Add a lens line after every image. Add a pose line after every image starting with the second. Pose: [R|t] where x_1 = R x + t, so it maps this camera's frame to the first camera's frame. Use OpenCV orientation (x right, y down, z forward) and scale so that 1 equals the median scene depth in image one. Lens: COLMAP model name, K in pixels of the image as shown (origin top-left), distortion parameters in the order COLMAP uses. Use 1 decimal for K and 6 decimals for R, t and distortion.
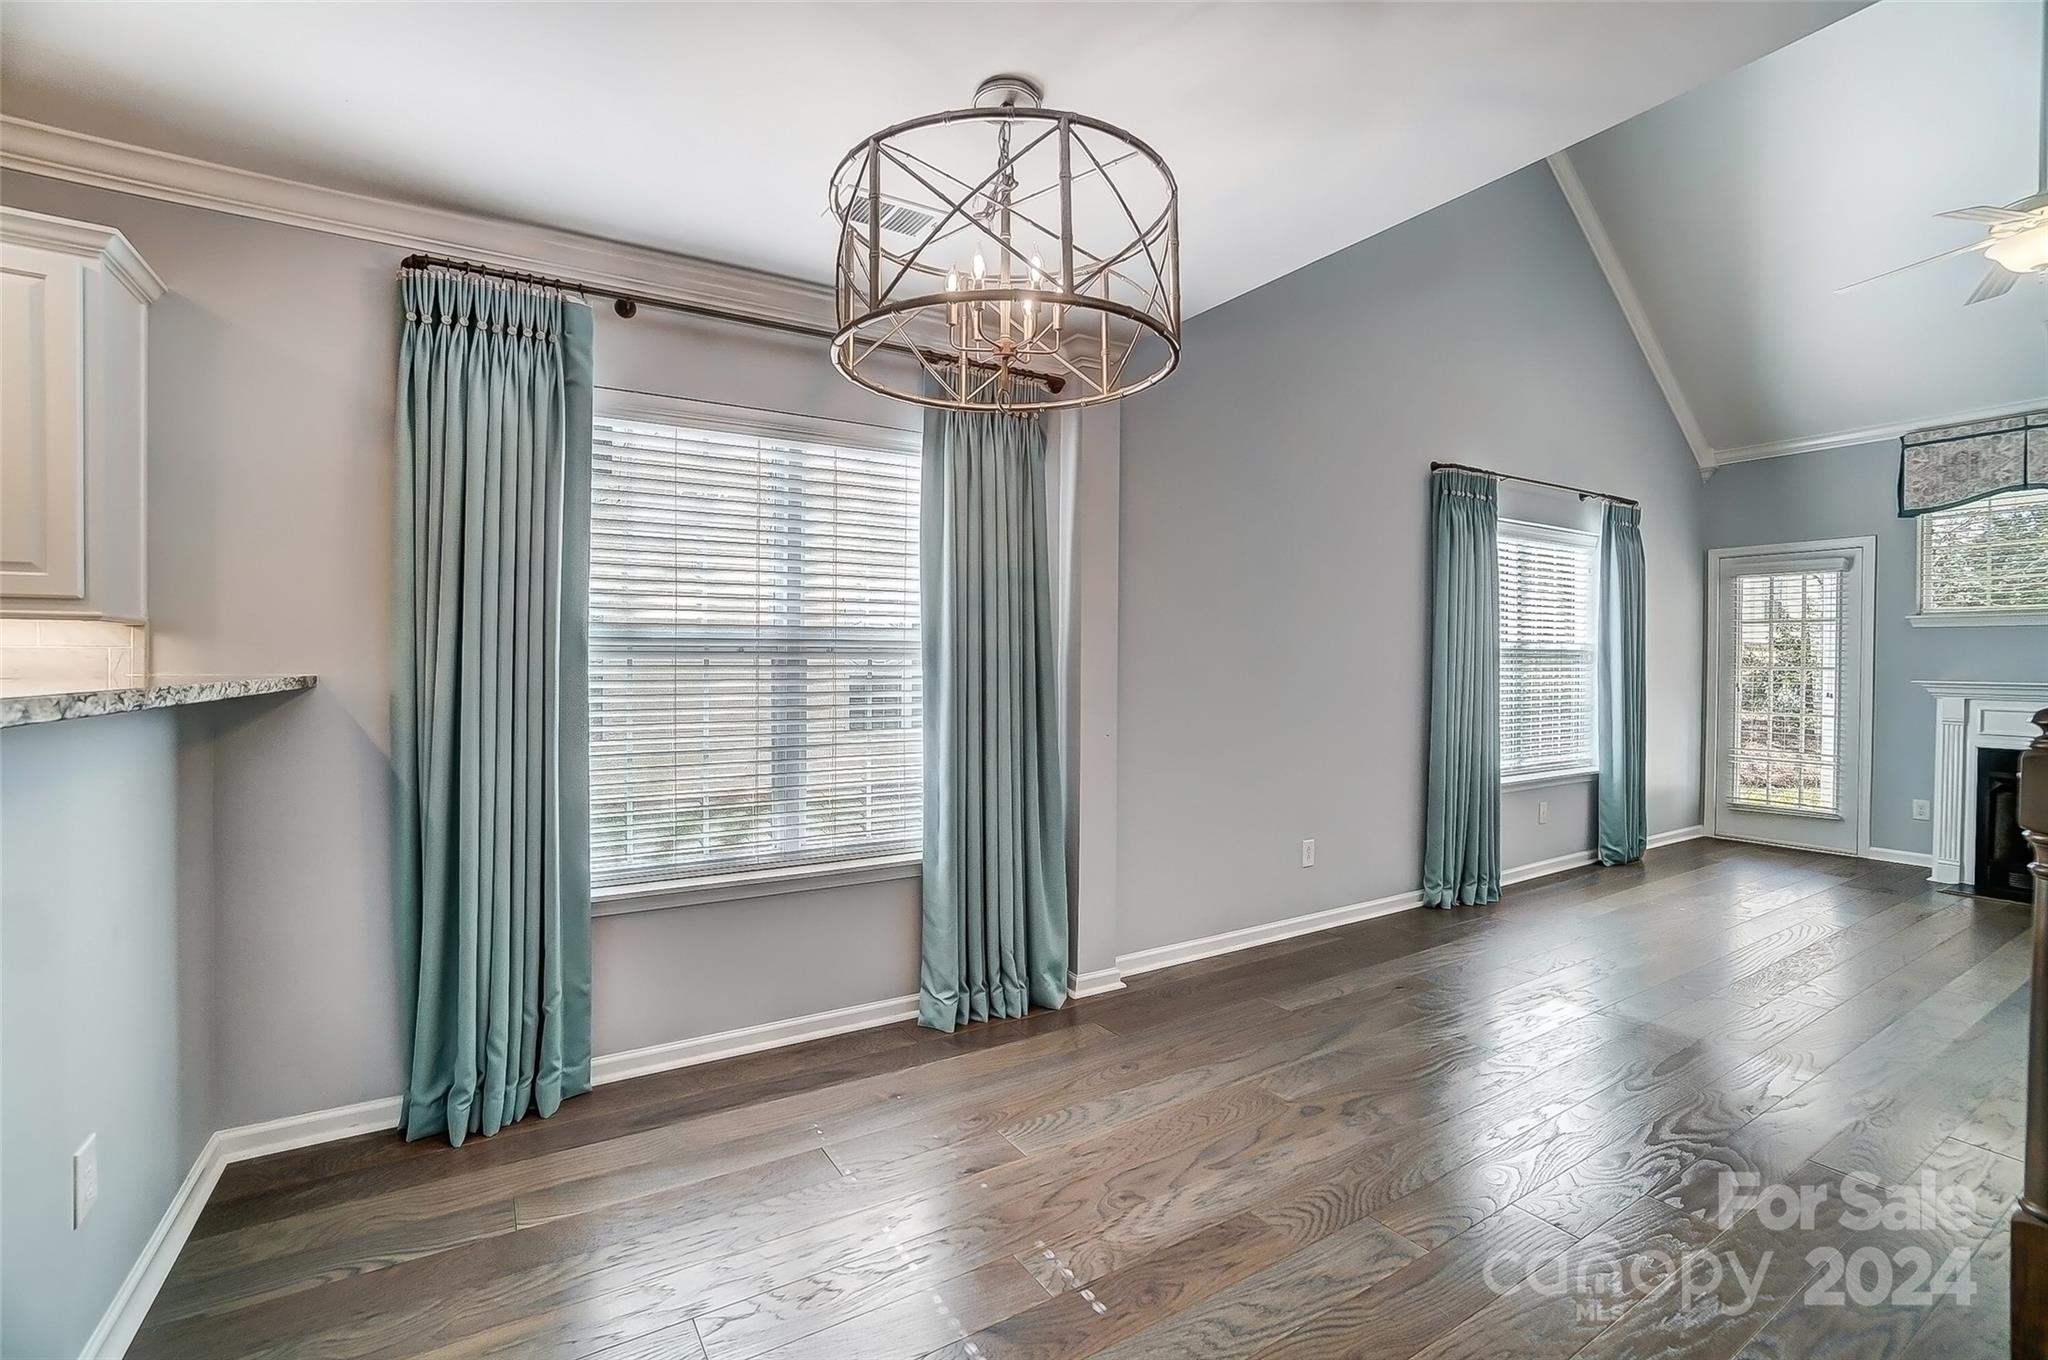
lens RADIAL K [[896.1, 0, 1024.2], [0, 896.1, 671.6], [0, 0, 1]] dist [-0.056590, 0.019678]
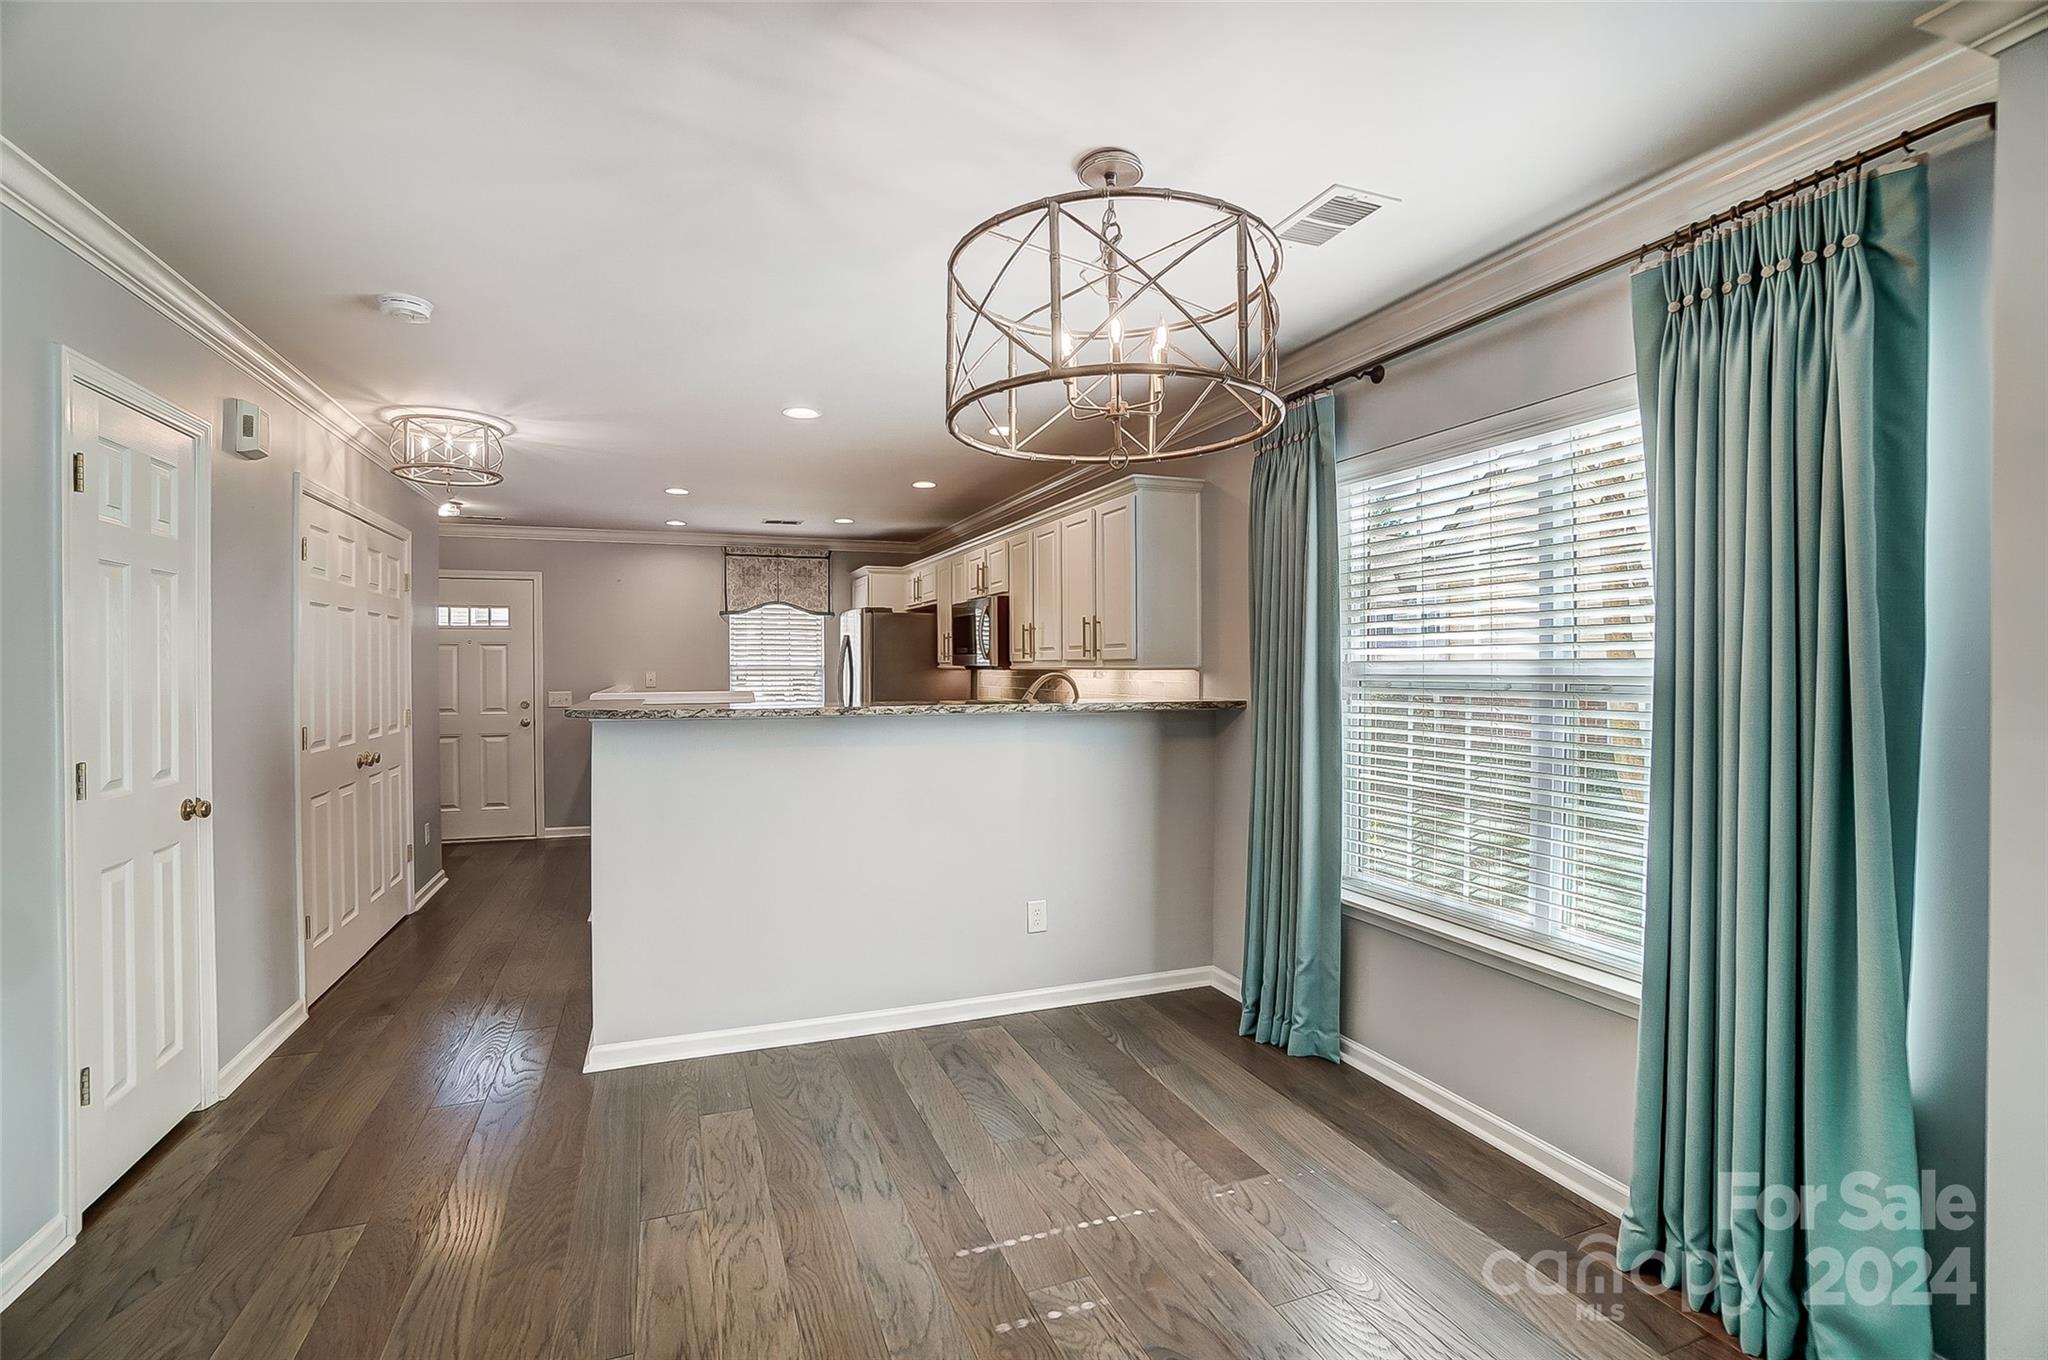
lens RADIAL K [[919.5, 0, 1014.4], [0, 919.5, 669.7], [0, 0, 1]] dist [-0.062385, 0.021383]
pose [[-0.188167, 0.000412, -0.982137, 0.368721], [-0.009027, 0.999957, 0.002149, -0.020753], [0.982096, 0.009270, -0.188155, 0.386381]]
